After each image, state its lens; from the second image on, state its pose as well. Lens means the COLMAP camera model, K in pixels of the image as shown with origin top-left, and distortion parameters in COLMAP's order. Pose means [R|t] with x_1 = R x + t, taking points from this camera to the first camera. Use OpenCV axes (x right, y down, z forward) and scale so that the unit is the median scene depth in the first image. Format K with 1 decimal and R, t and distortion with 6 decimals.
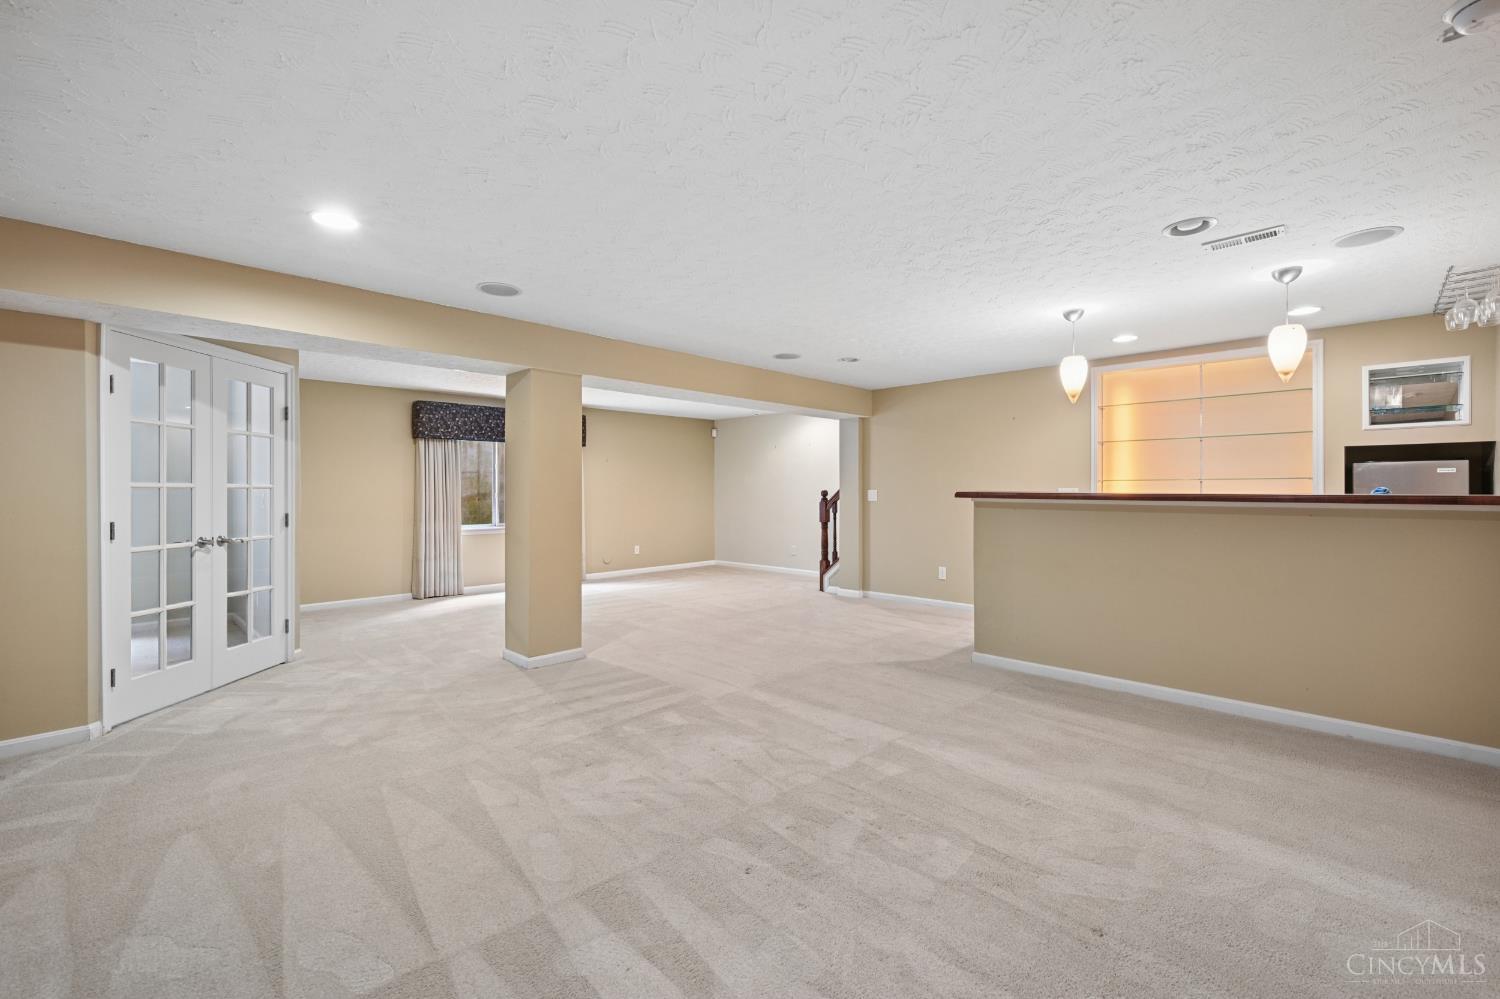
lens RADIAL K [[641.3, 0, 743.6], [0, 641.3, 501.2], [0, 0, 1]] dist [-0.016520, 0.000044]
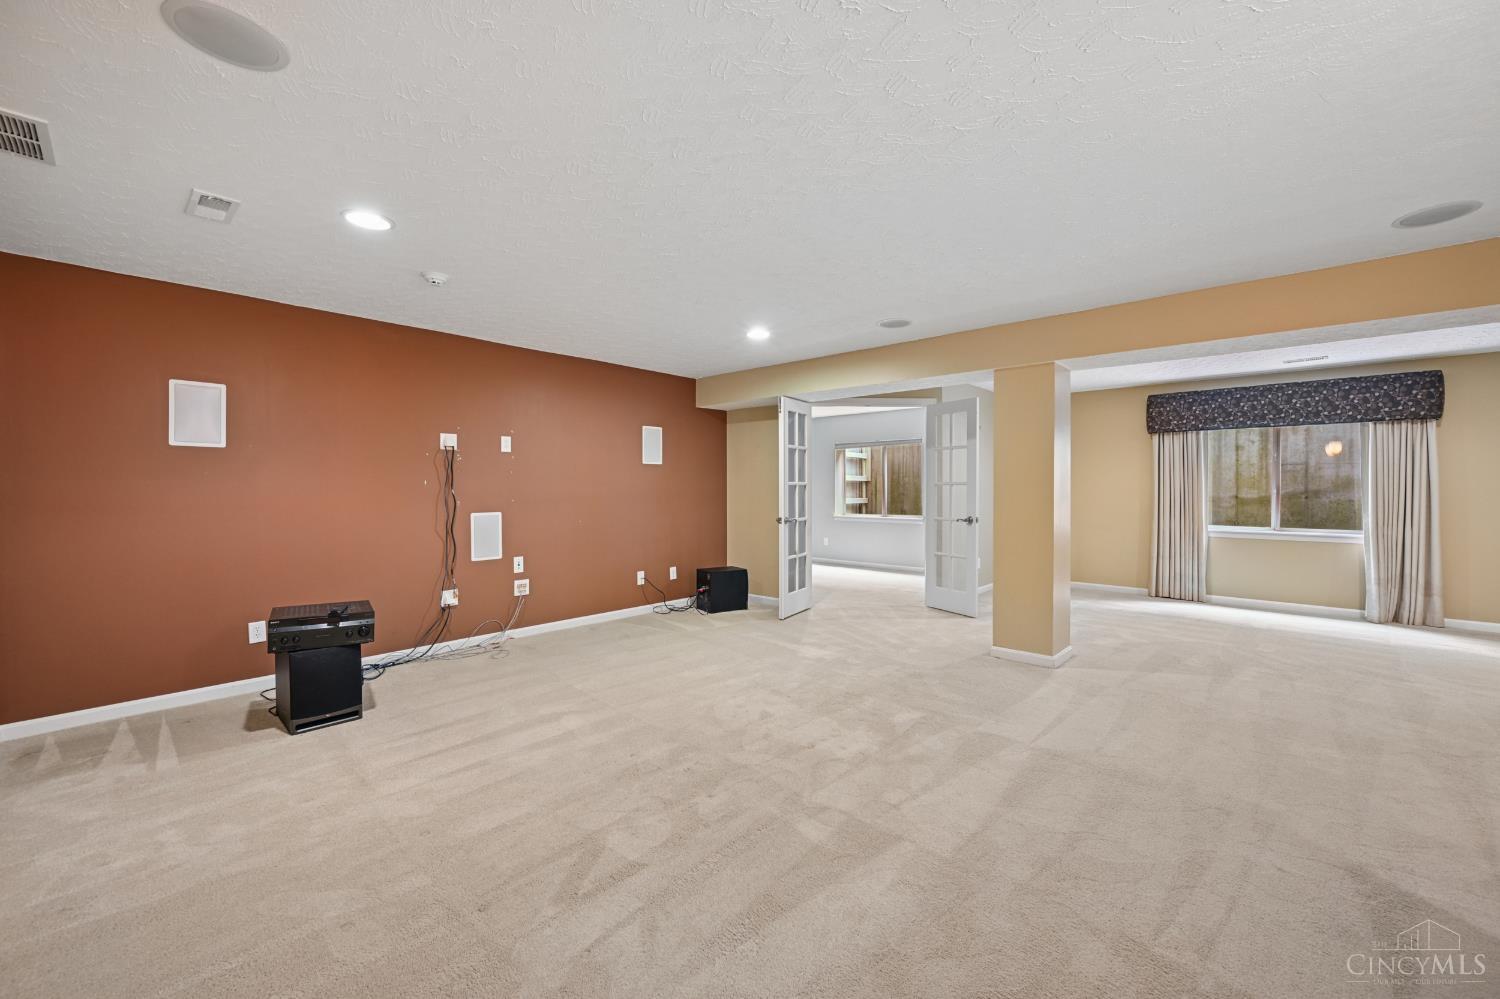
lens RADIAL K [[592.9, 0, 751.4], [0, 592.9, 493.2], [0, 0, 1]] dist [-0.000270, -0.000100]
pose [[0.042085, 0.012348, -0.999038, 0.379212], [-0.017068, 0.999787, 0.011639, -0.006289], [0.998968, 0.016562, 0.042287, 0.342542]]
